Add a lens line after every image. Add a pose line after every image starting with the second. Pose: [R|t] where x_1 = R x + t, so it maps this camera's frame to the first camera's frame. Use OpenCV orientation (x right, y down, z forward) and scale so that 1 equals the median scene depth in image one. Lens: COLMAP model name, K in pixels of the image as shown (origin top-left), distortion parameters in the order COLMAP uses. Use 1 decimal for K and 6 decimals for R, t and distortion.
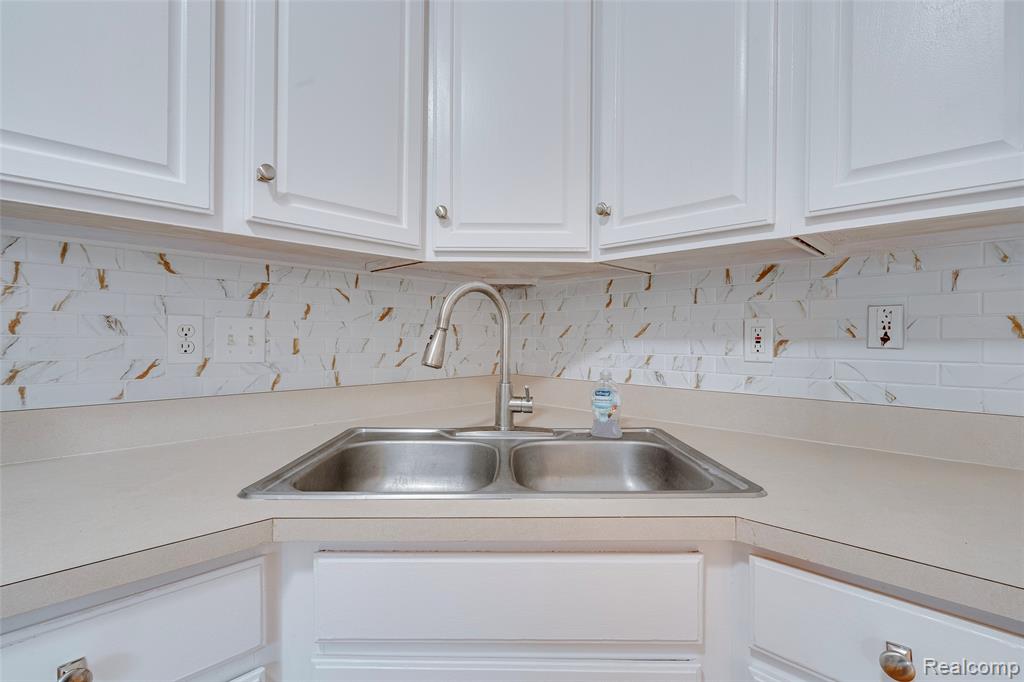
lens RADIAL K [[478.3, 0, 477.6], [0, 478.3, 341.8], [0, 0, 1]] dist [-0.002935, 0.001868]
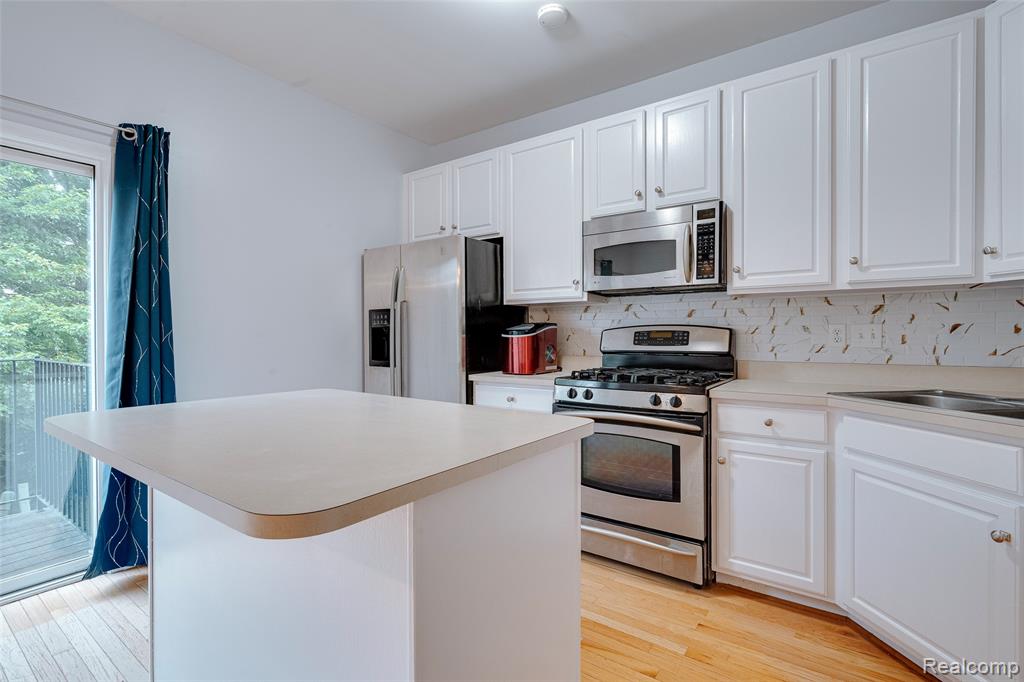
lens RADIAL K [[493.1, 0, 520.5], [0, 493.1, 330.6], [0, 0, 1]] dist [0.001775, -0.003151]
pose [[0.221520, -0.013311, -0.975065, 1.088901], [-0.001556, 0.999901, -0.014004, 0.004703], [0.975155, 0.004619, 0.221477, -0.768709]]
